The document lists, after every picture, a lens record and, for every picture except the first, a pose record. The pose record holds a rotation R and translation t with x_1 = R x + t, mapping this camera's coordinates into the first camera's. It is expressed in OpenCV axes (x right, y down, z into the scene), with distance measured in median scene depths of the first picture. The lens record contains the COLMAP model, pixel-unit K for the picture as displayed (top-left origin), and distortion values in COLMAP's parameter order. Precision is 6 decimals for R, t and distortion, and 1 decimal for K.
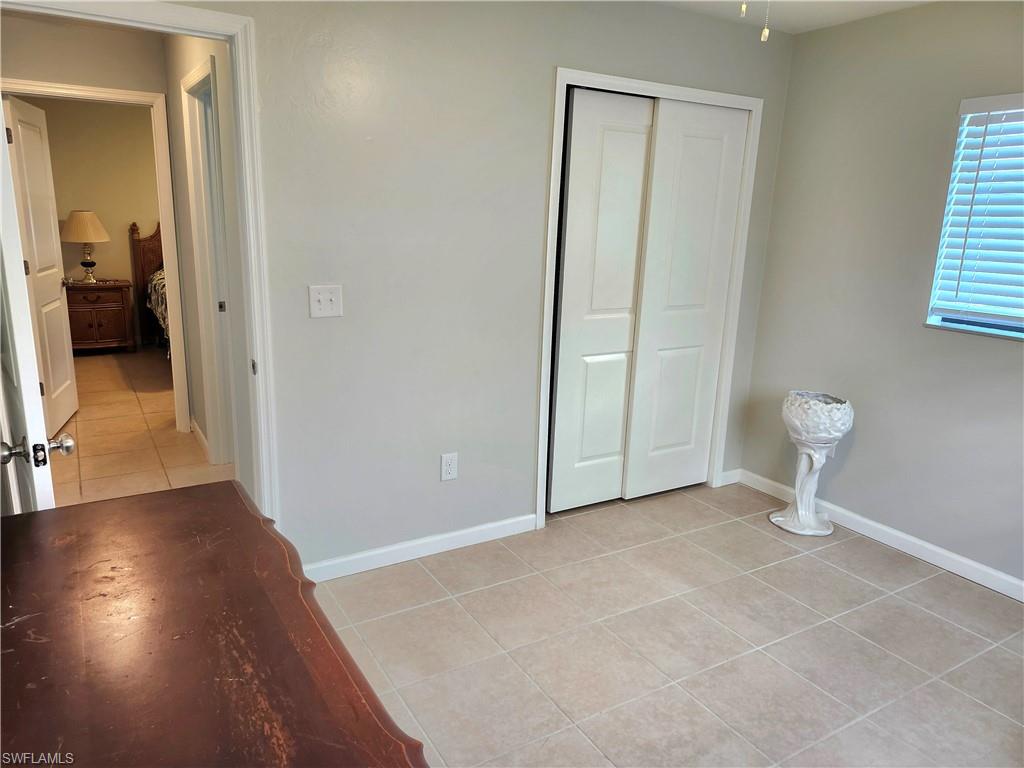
lens RADIAL K [[707.8, 0, 509.8], [0, 707.8, 385.1], [0, 0, 1]] dist [0.077413, -0.001639]
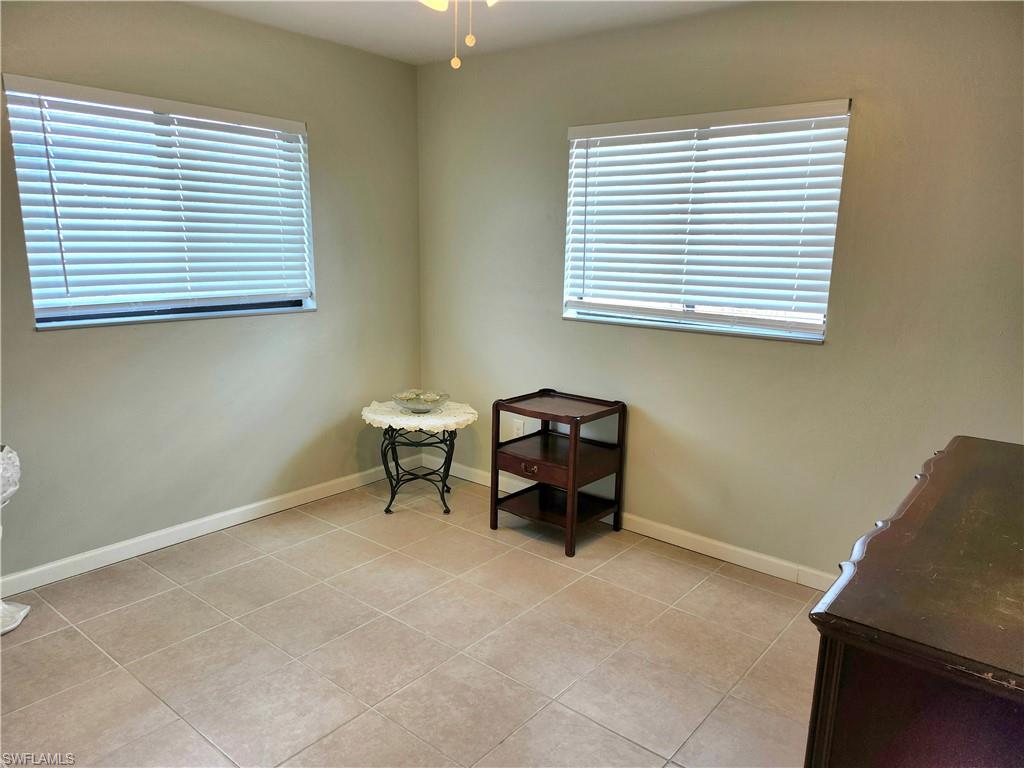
lens RADIAL K [[707.8, 0, 513.8], [0, 707.8, 383.1], [0, 0, 1]] dist [0.077413, -0.001639]
pose [[-0.321542, -0.223009, 0.920260, -1.447322], [0.190974, 0.936626, 0.293702, -0.547511], [-0.927437, 0.270183, -0.258575, 2.270886]]
